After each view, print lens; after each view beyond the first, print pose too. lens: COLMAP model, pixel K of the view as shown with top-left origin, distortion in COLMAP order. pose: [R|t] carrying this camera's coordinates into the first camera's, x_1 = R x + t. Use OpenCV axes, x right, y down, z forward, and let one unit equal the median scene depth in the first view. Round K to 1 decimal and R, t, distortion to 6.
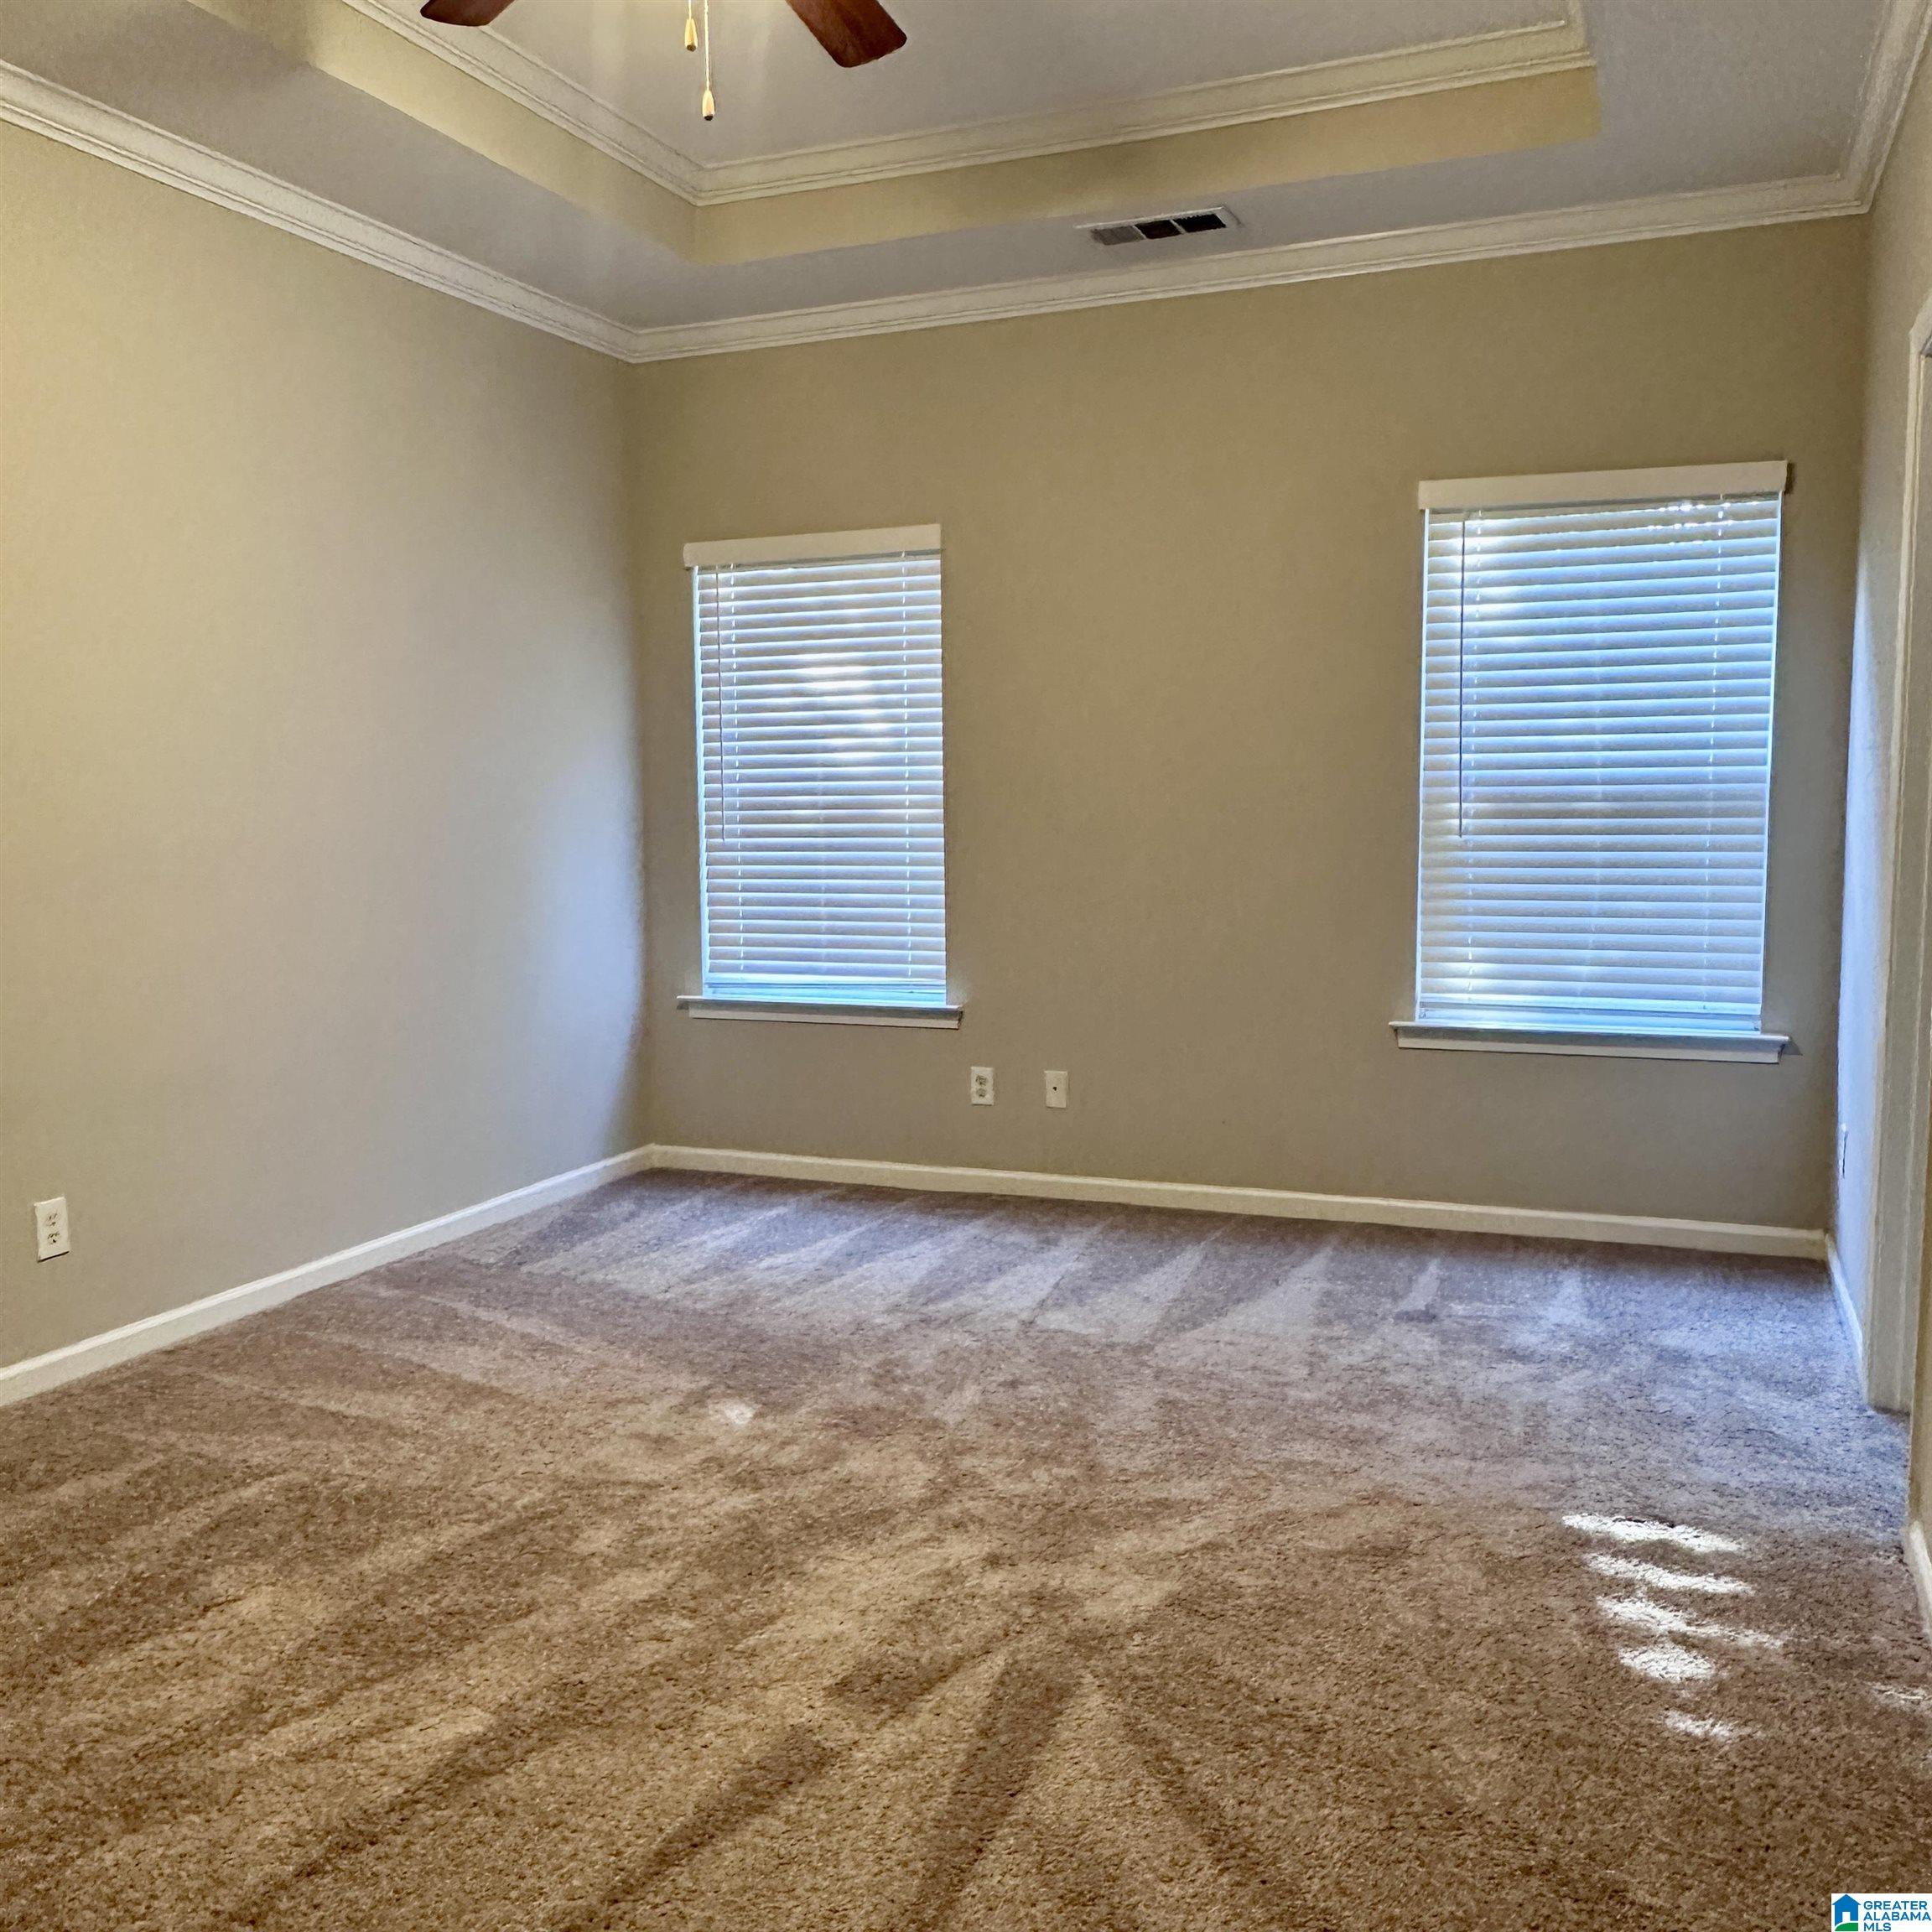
lens RADIAL K [[1739.8, 0, 966.7], [0, 1739.8, 967.9], [0, 0, 1]] dist [-0.006875, -0.000123]
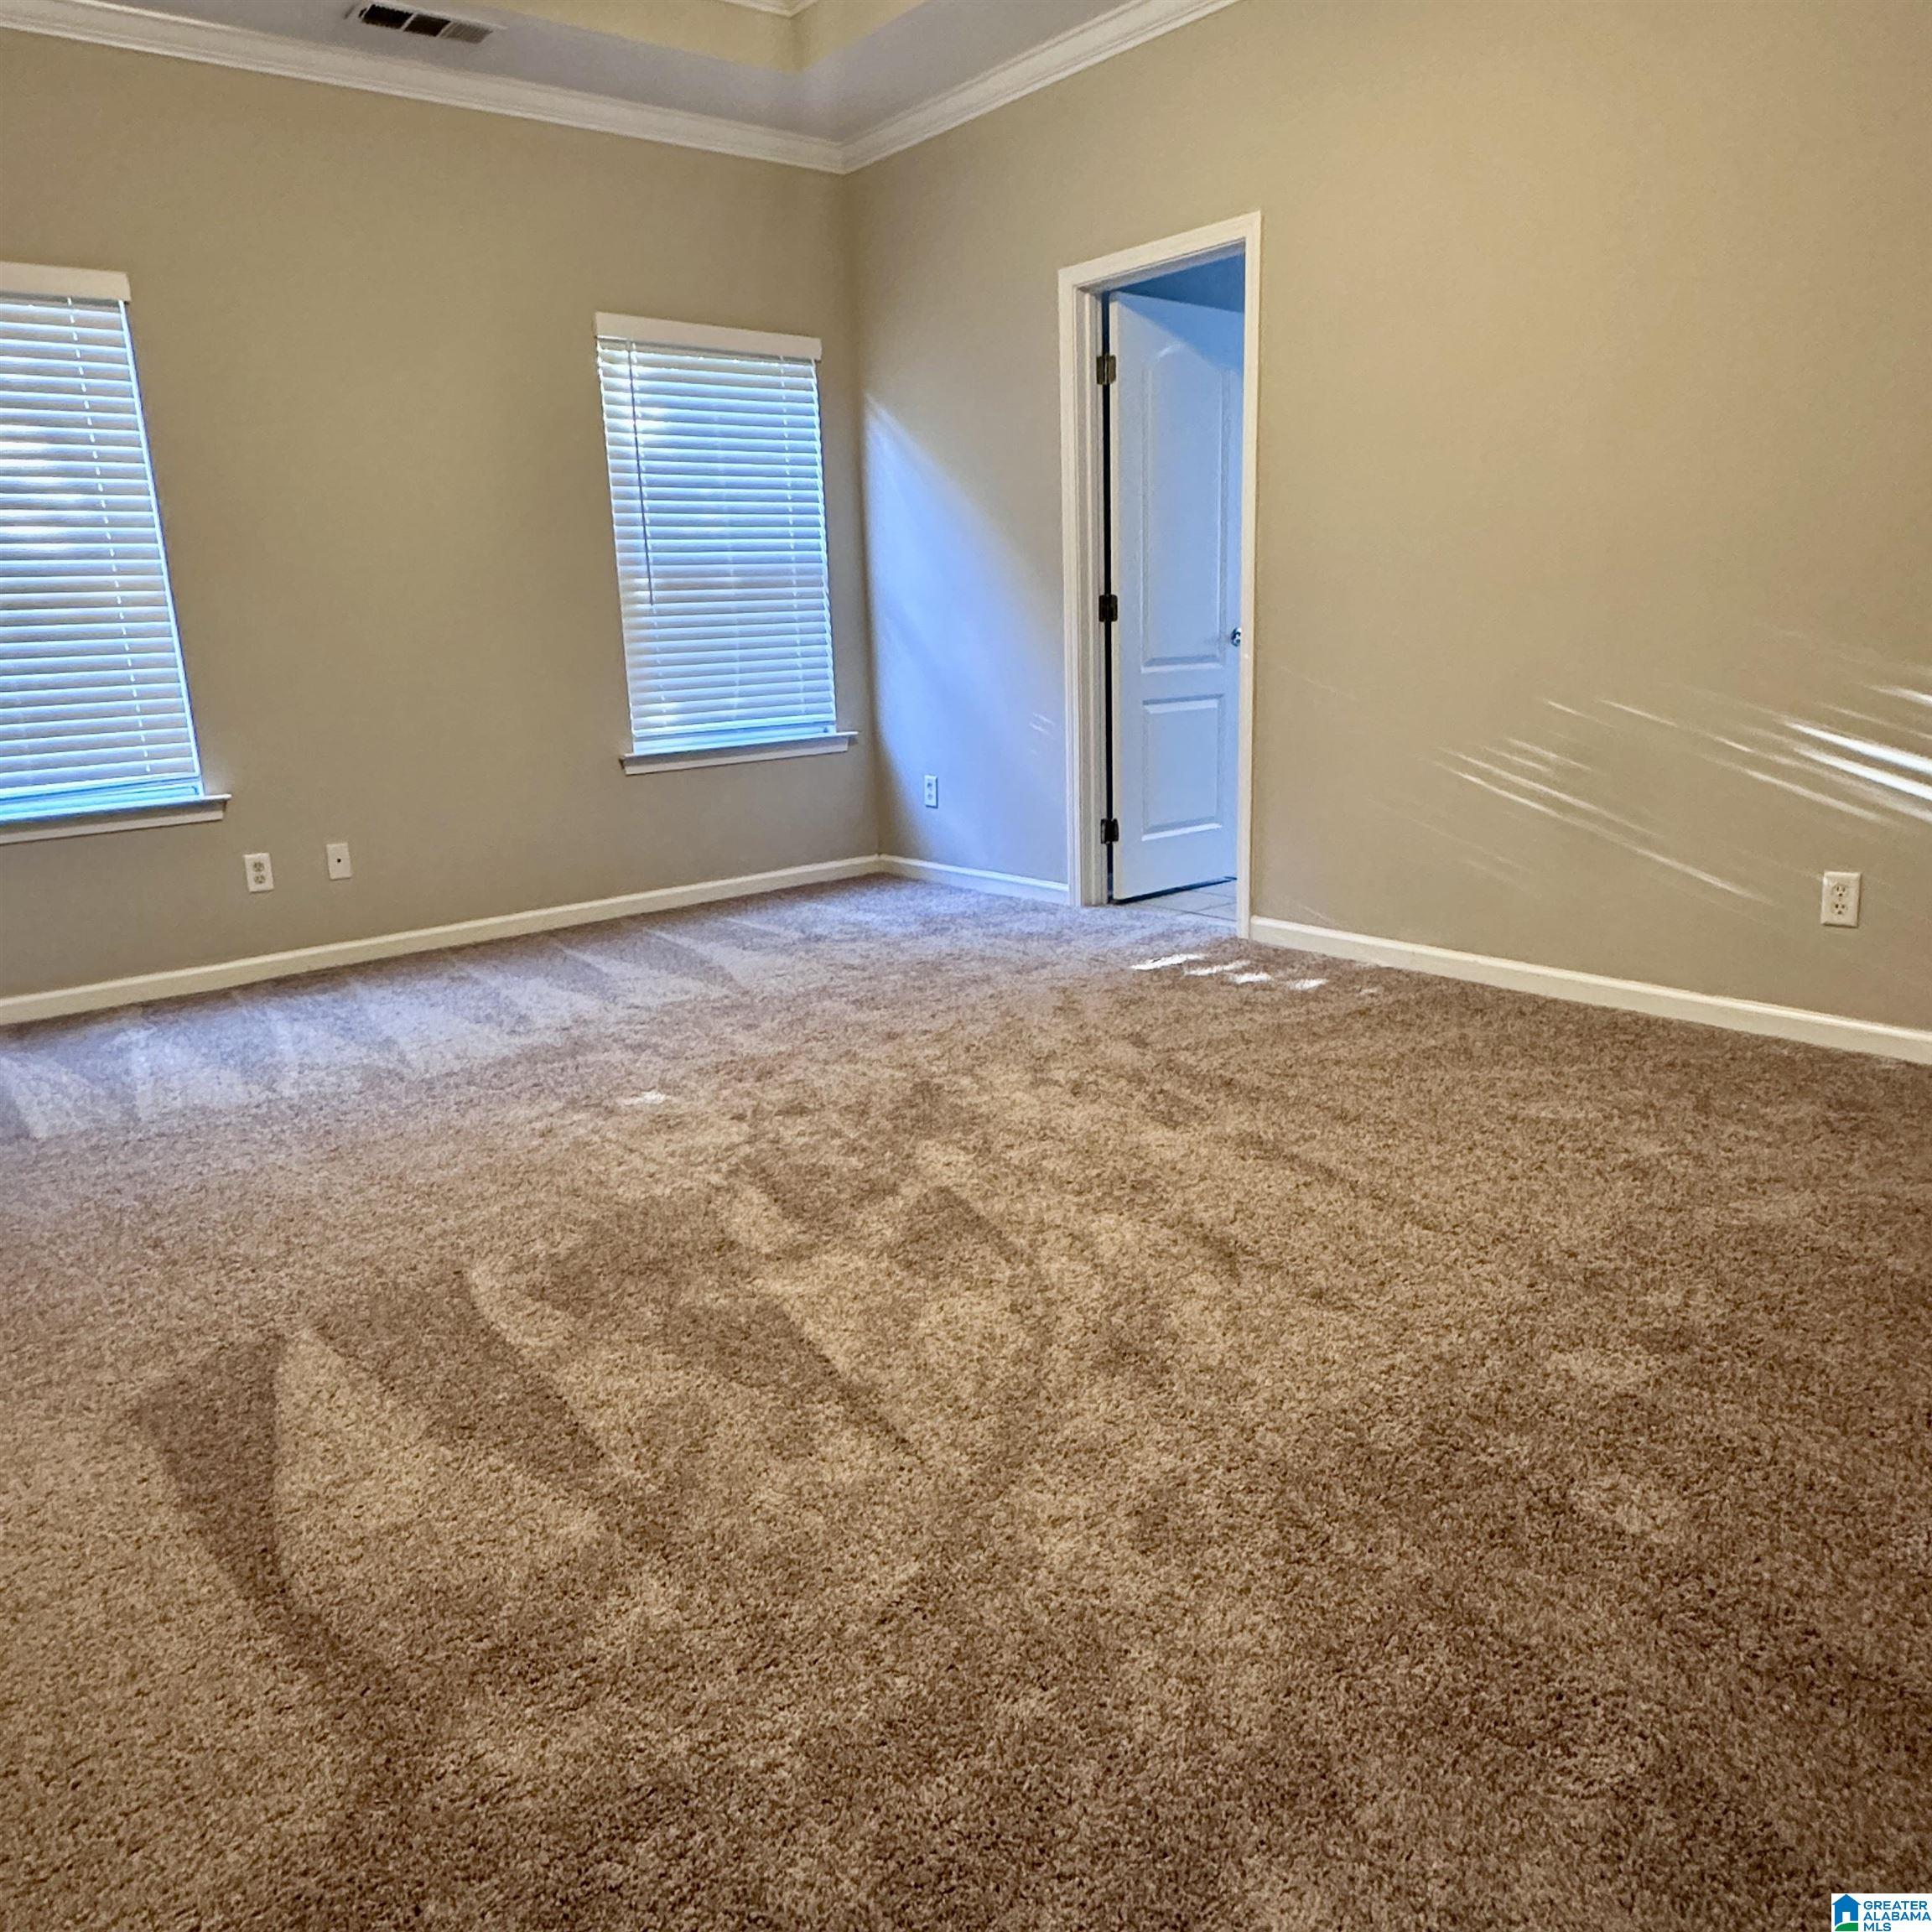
lens RADIAL K [[1442.4, 0, 967.0], [0, 1442.4, 964.5], [0, 0, 1]] dist [-0.012336, -0.008802]
pose [[0.474675, -0.215400, 0.853397, -0.617029], [0.118074, 0.976411, 0.180774, 0.021604], [-0.872205, 0.014955, 0.488911, 0.287113]]
